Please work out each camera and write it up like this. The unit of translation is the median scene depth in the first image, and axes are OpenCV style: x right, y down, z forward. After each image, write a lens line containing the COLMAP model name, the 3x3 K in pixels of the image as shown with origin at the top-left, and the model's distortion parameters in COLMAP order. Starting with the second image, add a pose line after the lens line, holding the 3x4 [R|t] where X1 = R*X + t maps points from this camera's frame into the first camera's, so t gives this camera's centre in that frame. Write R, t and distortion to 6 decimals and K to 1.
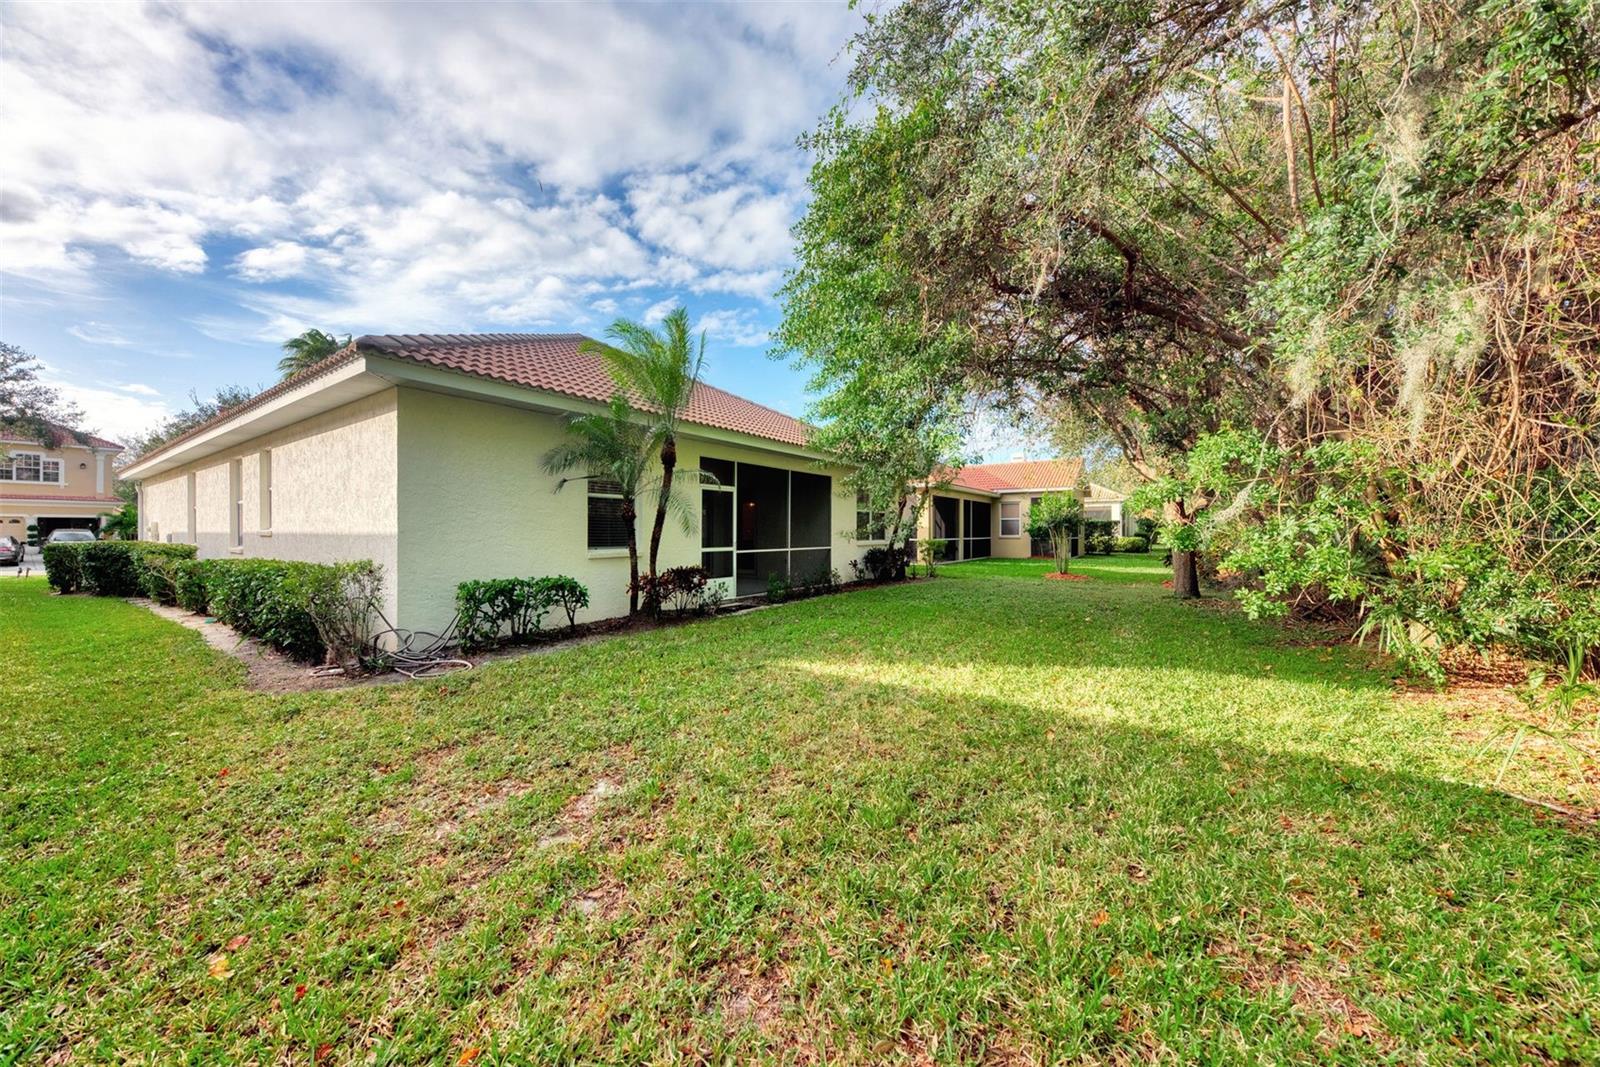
lens RADIAL K [[554.7, 0, 799.2], [0, 554.7, 533.7], [0, 0, 1]] dist [-0.000012, 0.000000]
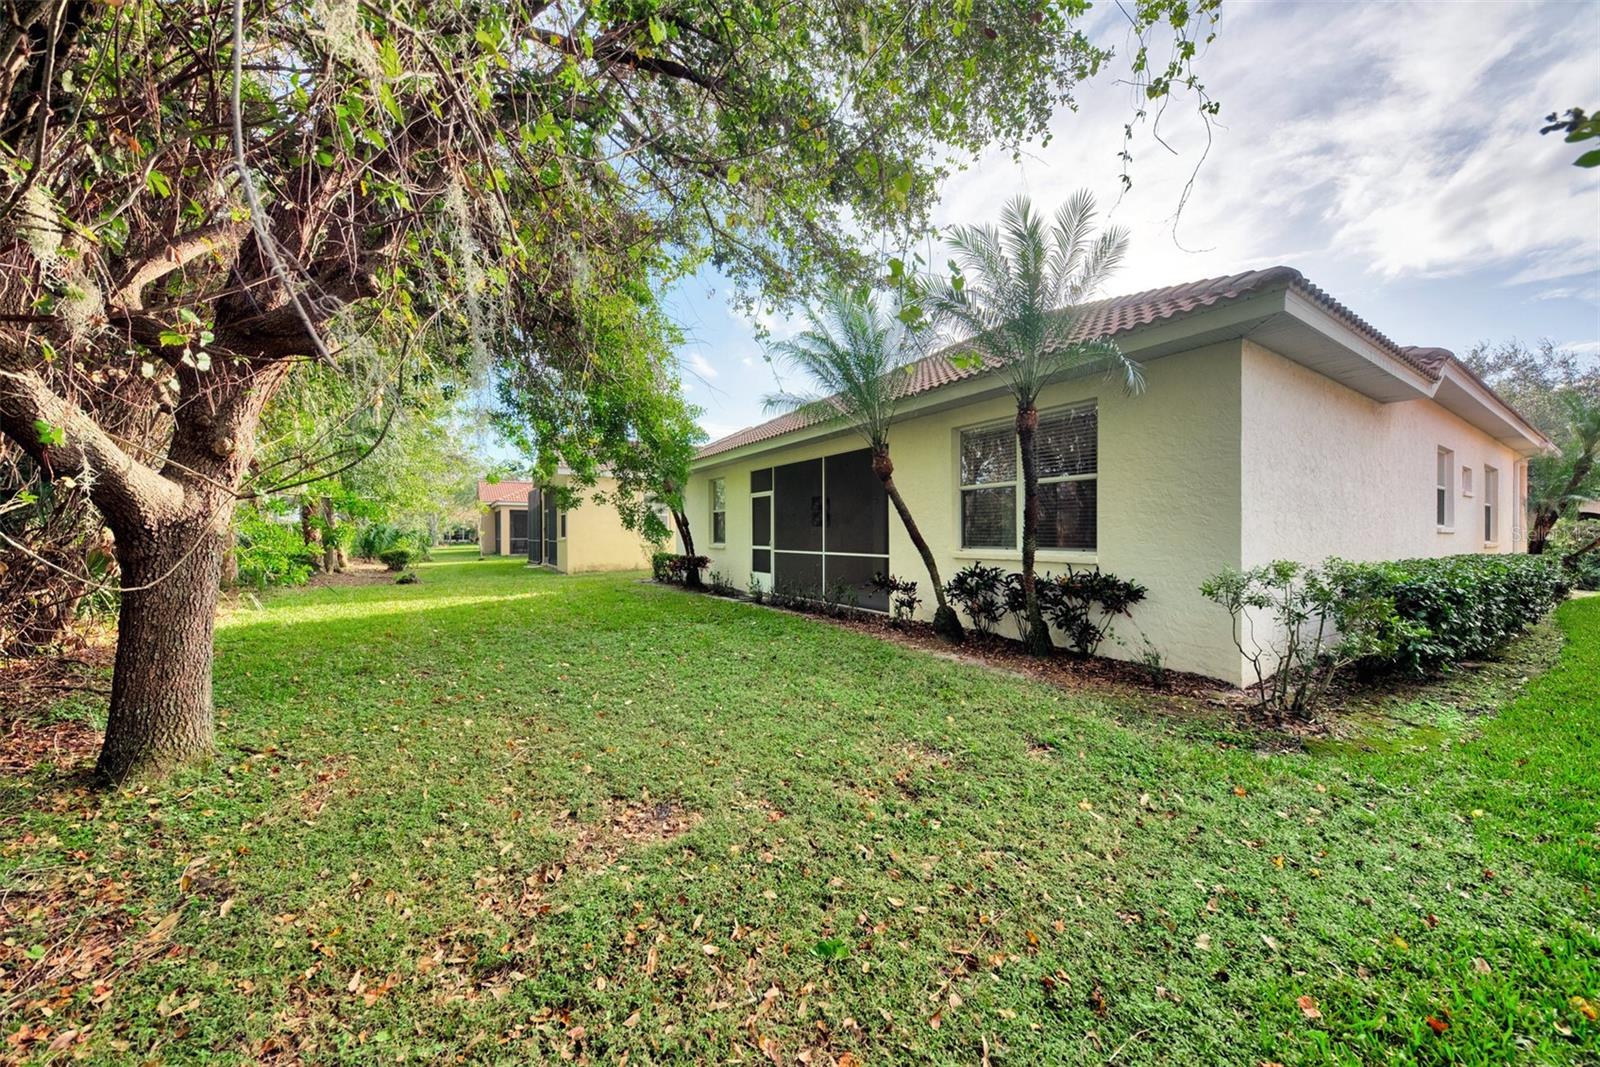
lens RADIAL K [[554.7, 0, 799.1], [0, 554.7, 532.4], [0, 0, 1]] dist [-0.000012, 0.000000]
pose [[-0.372692, 0.008832, -0.927913, 0.875078], [0.006893, 0.999953, 0.006749, -0.009985], [0.927929, -0.003881, -0.372736, 1.456038]]
